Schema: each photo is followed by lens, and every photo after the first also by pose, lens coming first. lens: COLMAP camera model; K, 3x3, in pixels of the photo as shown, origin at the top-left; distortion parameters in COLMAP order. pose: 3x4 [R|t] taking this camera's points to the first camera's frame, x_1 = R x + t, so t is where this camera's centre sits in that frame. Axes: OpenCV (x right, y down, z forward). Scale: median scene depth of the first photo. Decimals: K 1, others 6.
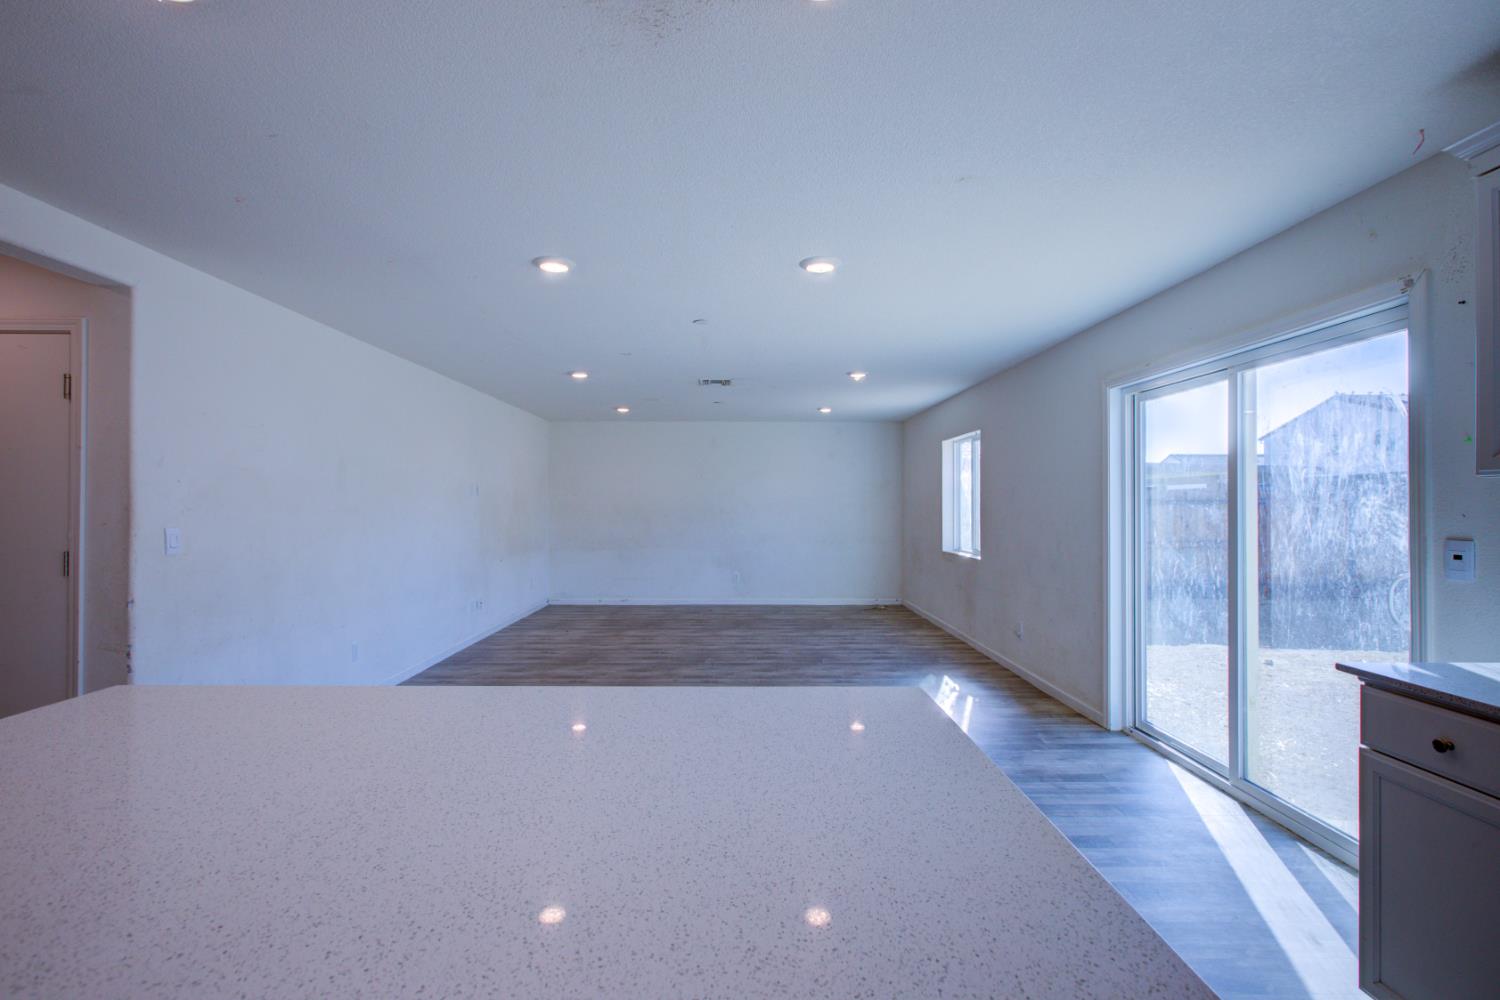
lens RADIAL K [[696.3, 0, 752.8], [0, 696.3, 501.8], [0, 0, 1]] dist [-0.002646, 0.000012]
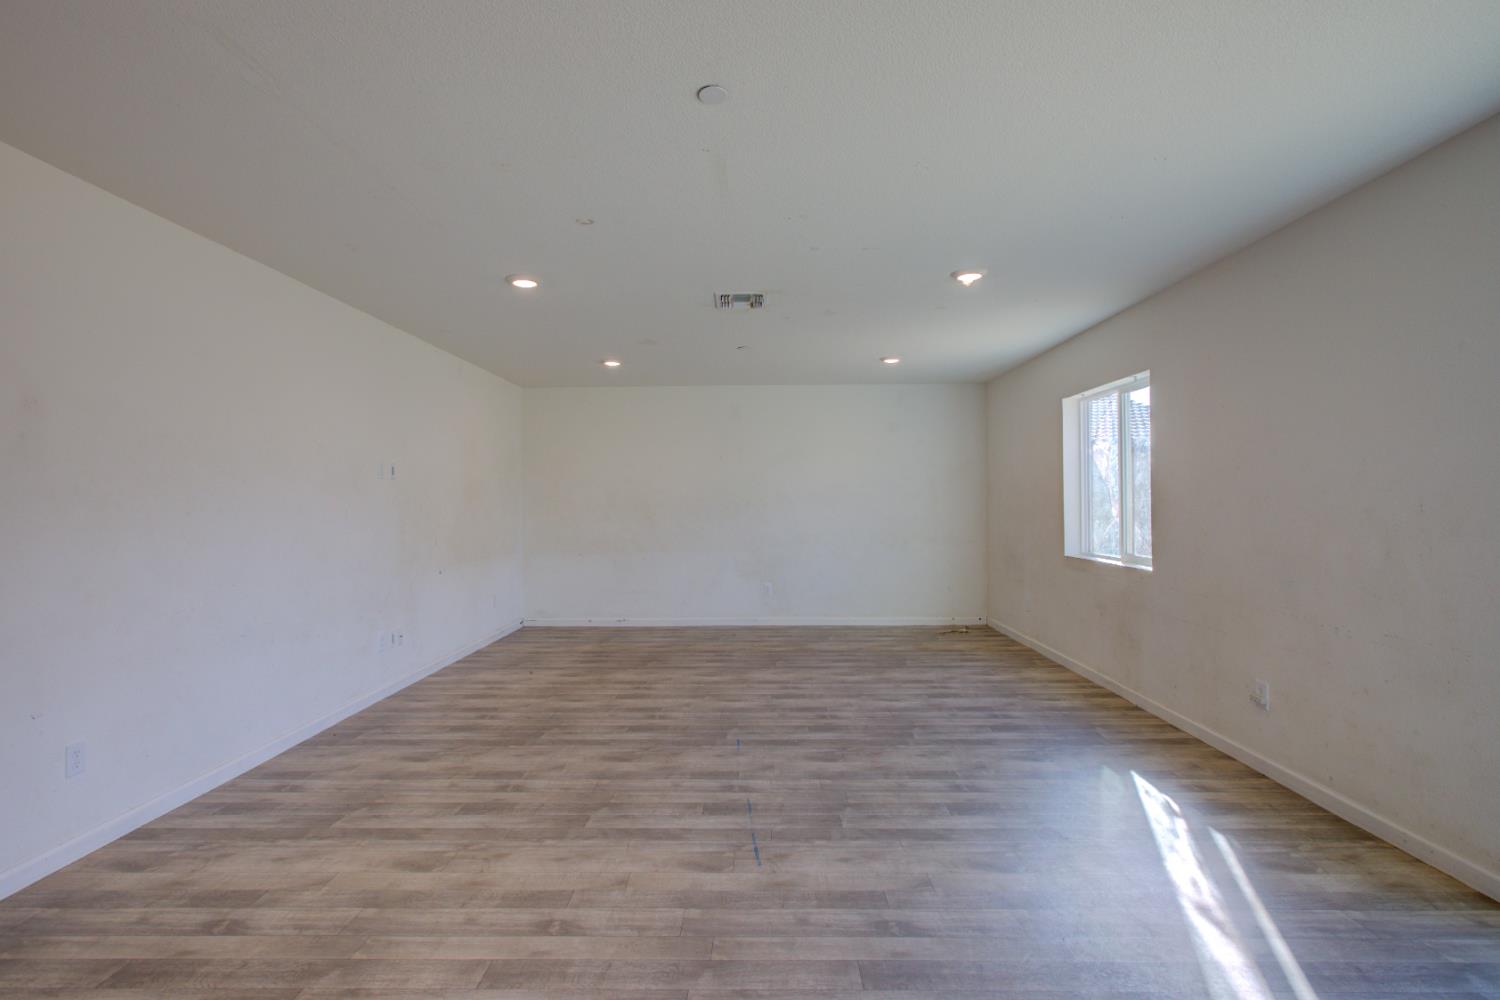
lens RADIAL K [[696.3, 0, 752.8], [0, 696.3, 501.8], [0, 0, 1]] dist [-0.002646, 0.000012]
pose [[0.999475, -0.007241, -0.031577, -0.020269], [0.007360, 0.999966, 0.003652, 0.012604], [0.031549, -0.003882, 0.999495, 0.316710]]
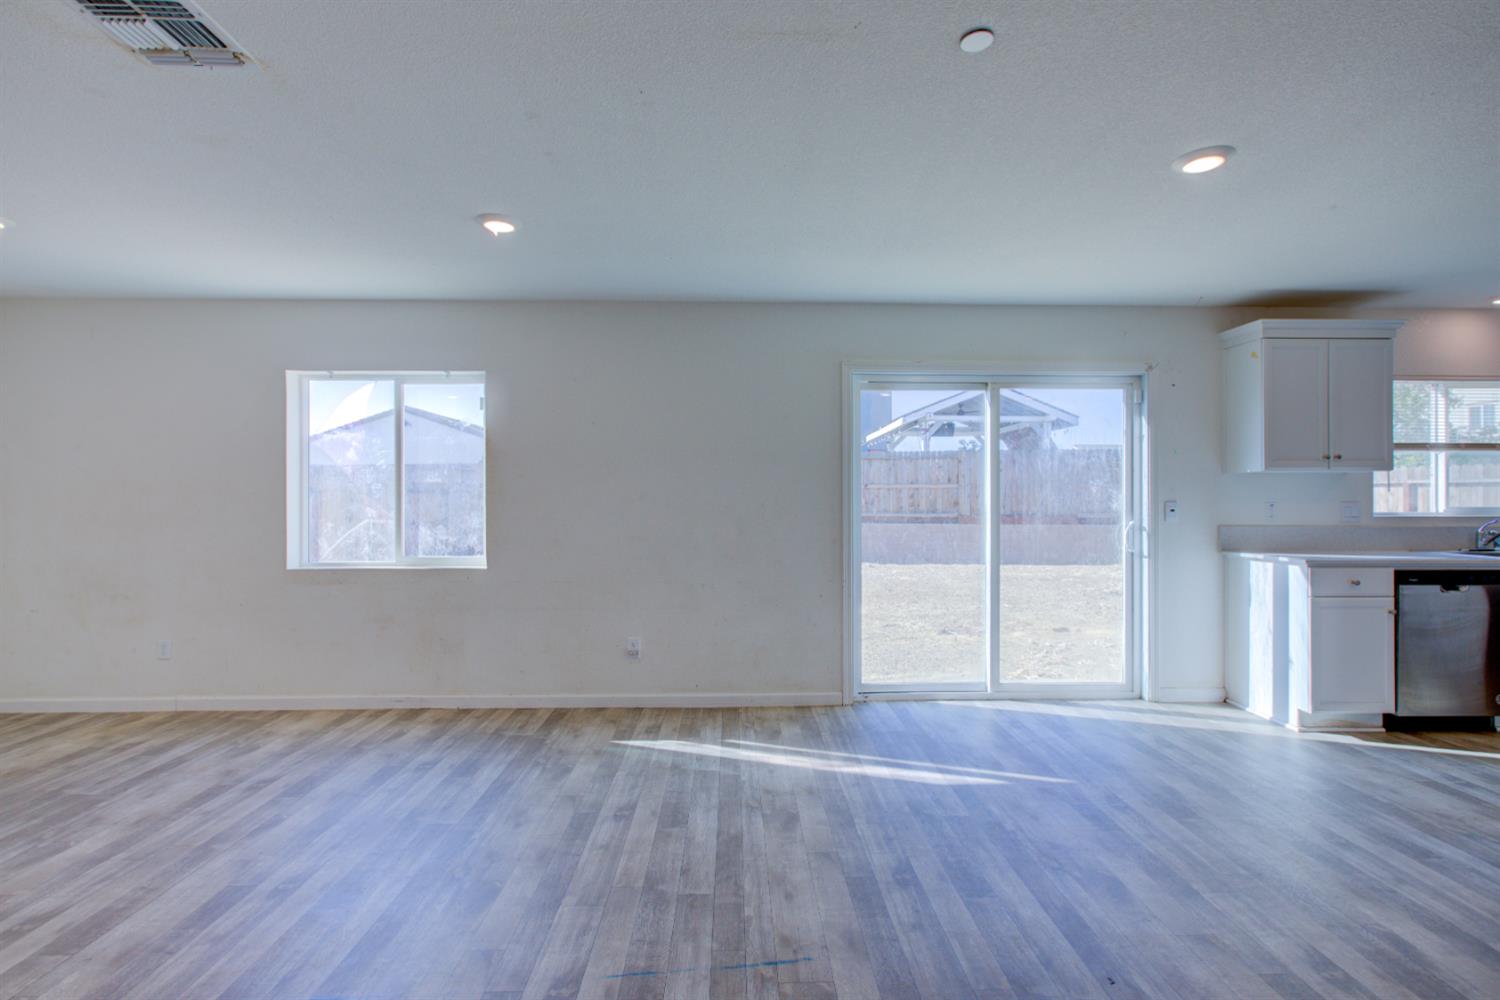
lens RADIAL K [[696.3, 0, 752.8], [0, 696.3, 501.8], [0, 0, 1]] dist [-0.002646, 0.000012]
pose [[-0.015585, -0.003694, 0.999872, -0.304286], [-0.003476, 0.999987, 0.003641, 0.015778], [-0.999873, -0.003419, -0.015598, 0.696377]]
